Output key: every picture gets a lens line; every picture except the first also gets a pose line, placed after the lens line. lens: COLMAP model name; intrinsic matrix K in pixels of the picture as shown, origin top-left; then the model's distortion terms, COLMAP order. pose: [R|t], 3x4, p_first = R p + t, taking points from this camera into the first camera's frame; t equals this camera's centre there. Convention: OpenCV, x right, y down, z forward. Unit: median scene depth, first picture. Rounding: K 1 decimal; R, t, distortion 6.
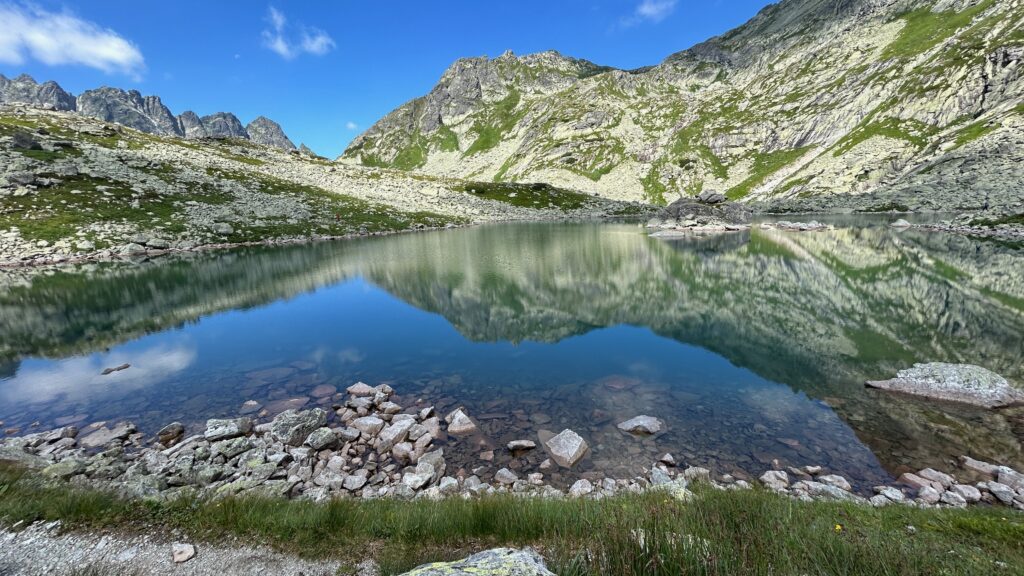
lens RADIAL K [[413.8, 0, 509.7], [0, 413.8, 286.1], [0, 0, 1]] dist [0.000658, 0.000327]
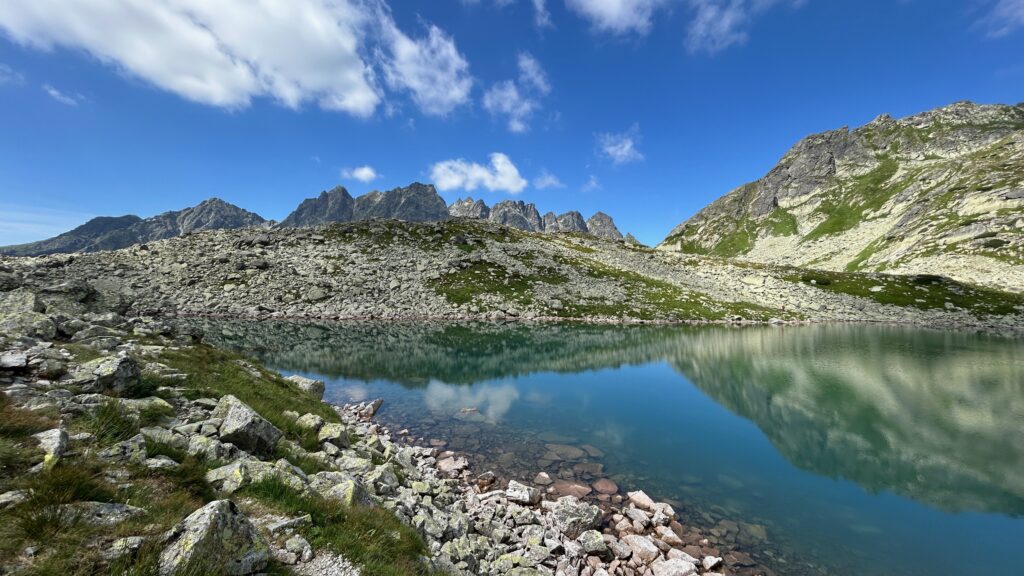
lens RADIAL K [[414.3, 0, 511.1], [0, 414.3, 286.7], [0, 0, 1]] dist [0.003248, 0.000558]
pose [[0.753558, 0.050733, -0.655421, 0.000653], [-0.179156, 0.975127, -0.130502, -0.002488], [0.632498, 0.215764, 0.743903, 0.000296]]
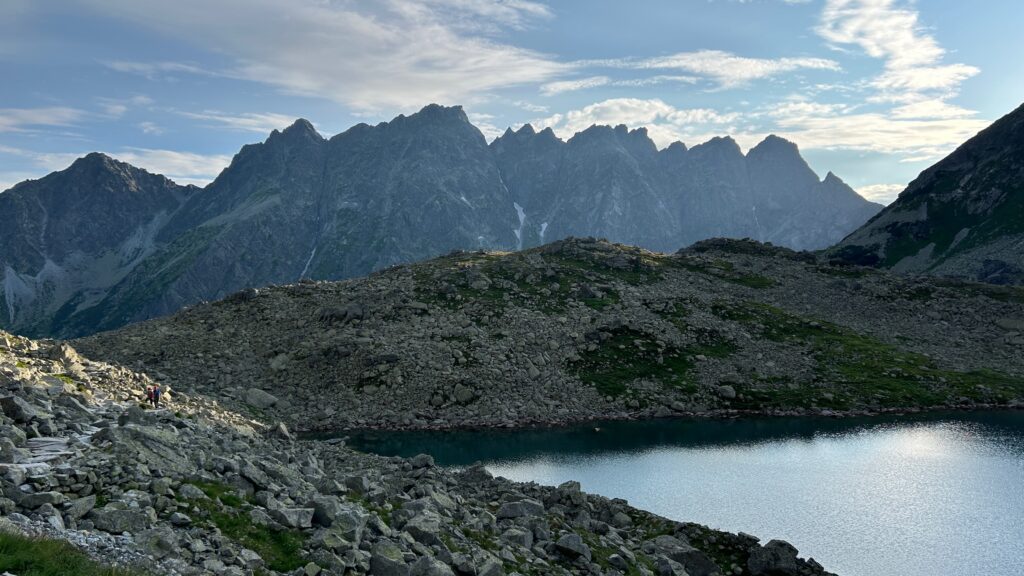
lens RADIAL K [[777.0, 0, 514.9], [0, 777.0, 278.2], [0, 0, 1]] dist [0.089036, -0.115880]
pose [[0.676710, 0.021684, -0.735930, 0.116069], [-0.149992, 0.982664, -0.108968, -0.039937], [0.720809, 0.184123, 0.668231, -0.227245]]
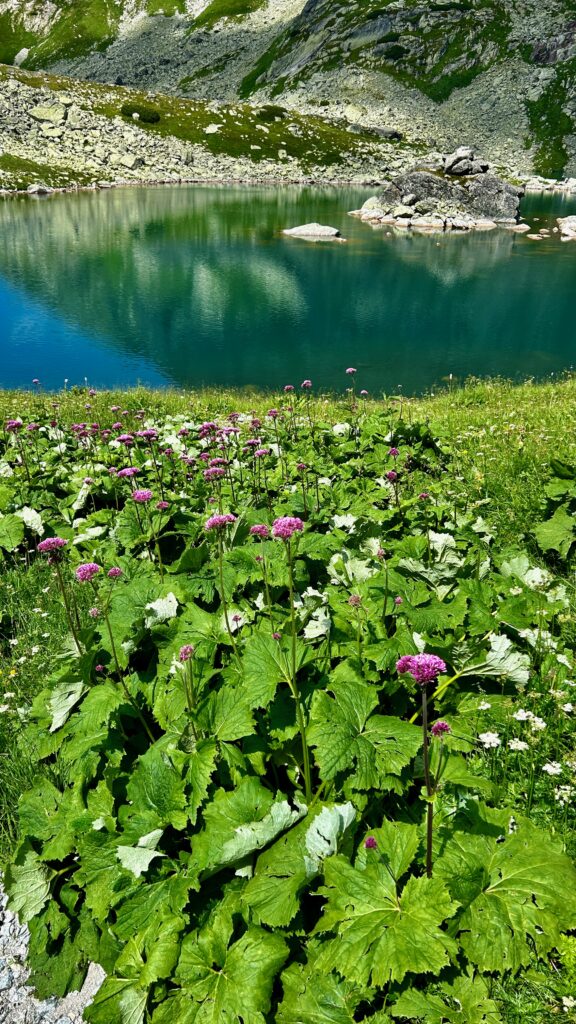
lens RADIAL K [[769.1, 0, 285.4], [0, 769.1, 515.3], [0, 0, 1]] dist [0.062865, -0.064833]
pose [[0.997781, 0.064194, -0.017666, 0.110877], [-0.057634, 0.965602, 0.253557, -0.003419], [0.033335, -0.251976, 0.967159, -0.051263]]
